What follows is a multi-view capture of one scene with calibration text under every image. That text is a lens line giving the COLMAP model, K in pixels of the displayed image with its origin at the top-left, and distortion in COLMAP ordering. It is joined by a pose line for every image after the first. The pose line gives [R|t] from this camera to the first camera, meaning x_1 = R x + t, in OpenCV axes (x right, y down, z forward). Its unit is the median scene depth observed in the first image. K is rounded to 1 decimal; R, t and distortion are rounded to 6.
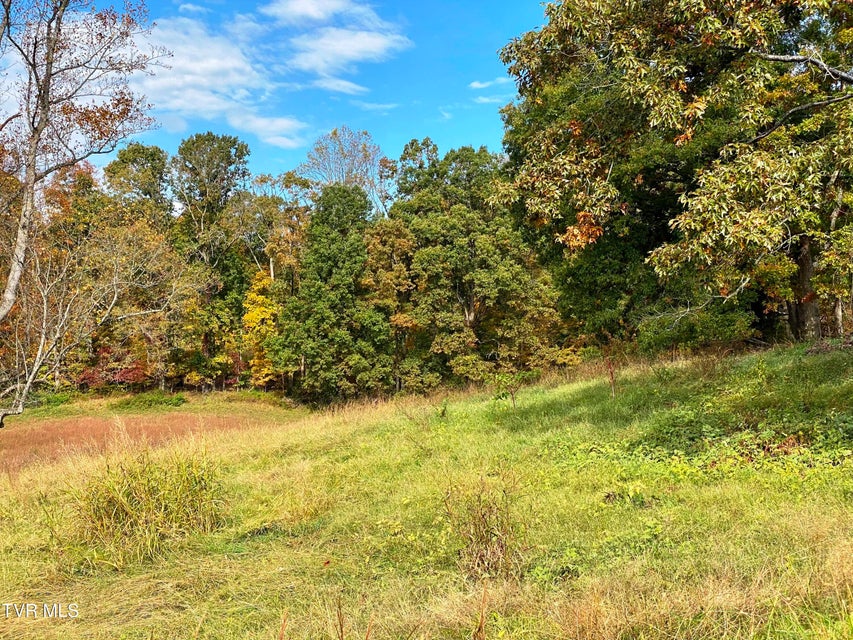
lens RADIAL K [[1285.3, 0, 423.2], [0, 1285.3, 316.1], [0, 0, 1]] dist [0.222923, 0.000000]
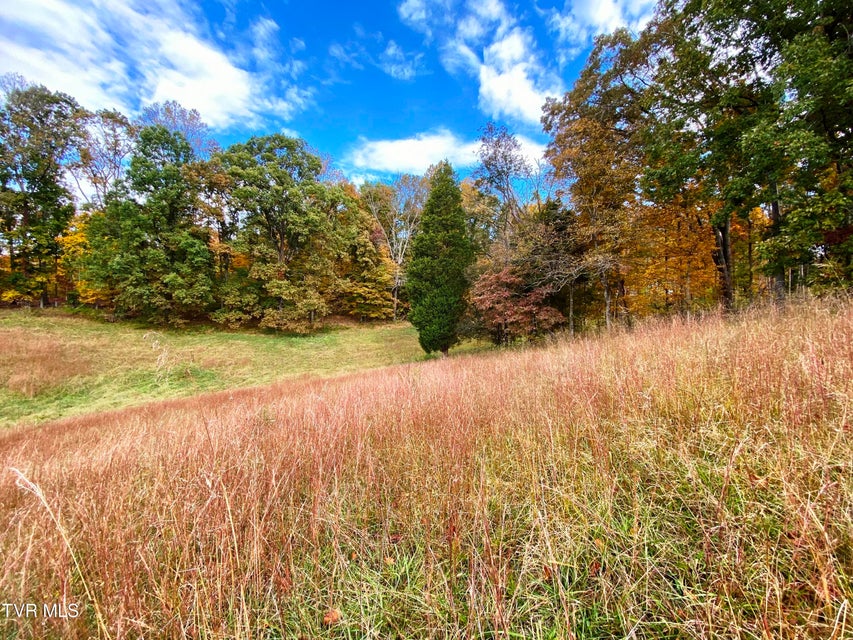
lens RADIAL K [[340.9, 0, 428.2], [0, 340.9, 321.5], [0, 0, 1]] dist [-0.006501, -0.007912]
pose [[0.884775, 0.001867, 0.466015, 0.006368], [-0.029344, 0.998231, 0.051713, 0.049191], [-0.465094, -0.059429, 0.883264, 0.638563]]
